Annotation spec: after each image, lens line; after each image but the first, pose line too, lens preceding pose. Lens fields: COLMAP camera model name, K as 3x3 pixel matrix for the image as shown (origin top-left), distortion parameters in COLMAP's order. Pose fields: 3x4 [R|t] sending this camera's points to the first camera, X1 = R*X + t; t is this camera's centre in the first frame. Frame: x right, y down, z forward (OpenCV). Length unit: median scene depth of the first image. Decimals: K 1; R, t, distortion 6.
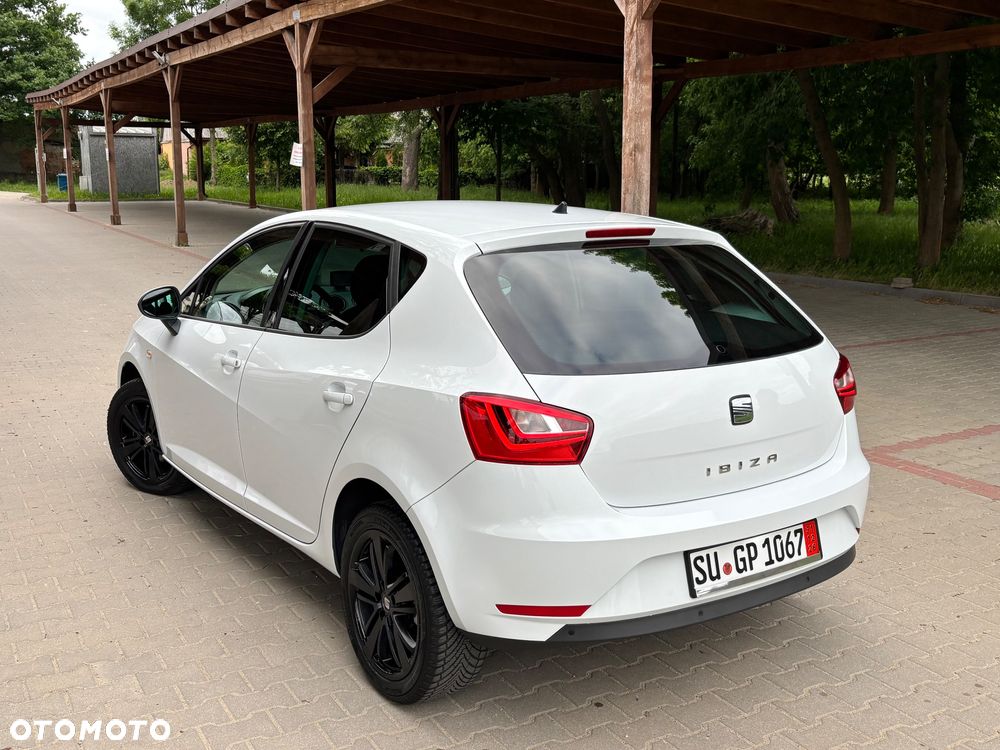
lens RADIAL K [[974.6, 0, 476.9], [0, 974.6, 375.6], [0, 0, 1]] dist [0.007111, 0.002775]
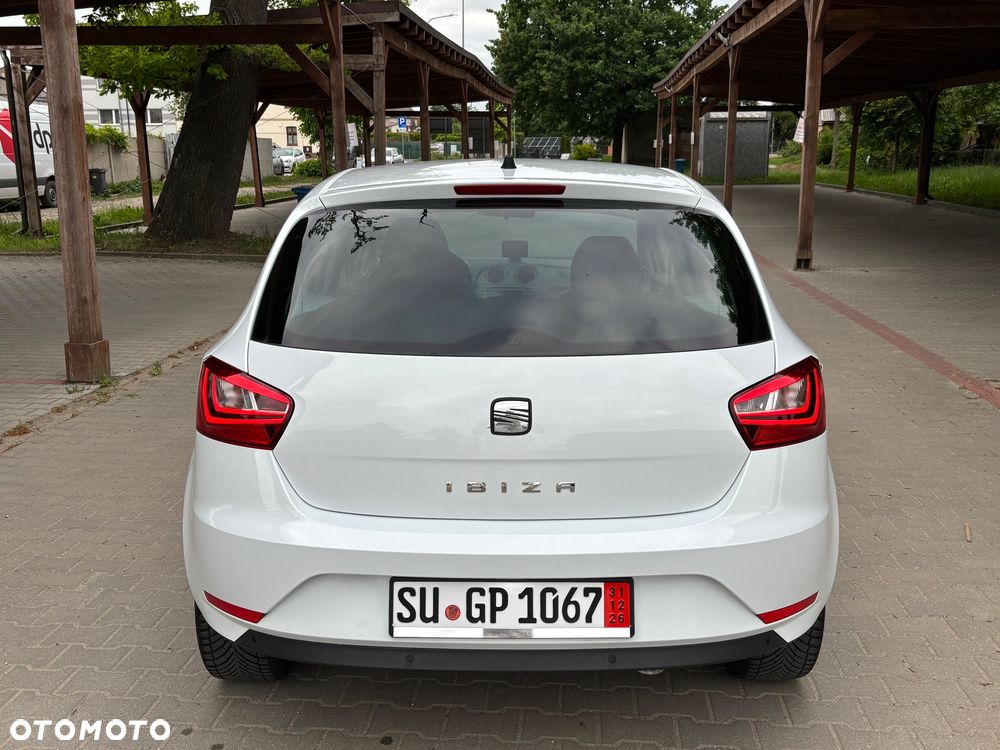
lens RADIAL K [[974.8, 0, 500.0], [0, 974.8, 375.0], [0, 0, 1]] dist [0.007432, 0.002371]
pose [[0.837778, 0.105480, -0.535726, 0.637135], [-0.096926, 0.994310, 0.044198, -0.028930], [0.537339, 0.014897, 0.843234, 0.326127]]
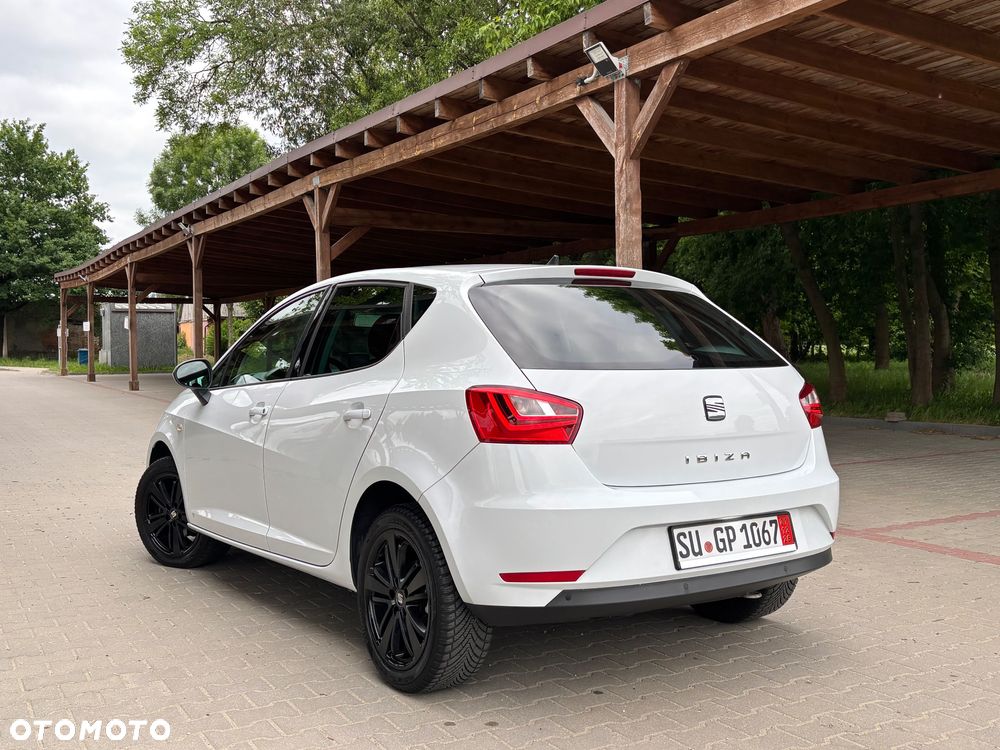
lens RADIAL K [[961.4, 0, 488.2], [0, 961.4, 374.2], [0, 0, 1]] dist [0.061968, -0.141035]
pose [[0.999932, -0.011410, 0.002476, 0.006016], [0.011667, 0.984756, -0.173549, 0.177178], [-0.000458, 0.173566, 0.984822, -0.103529]]
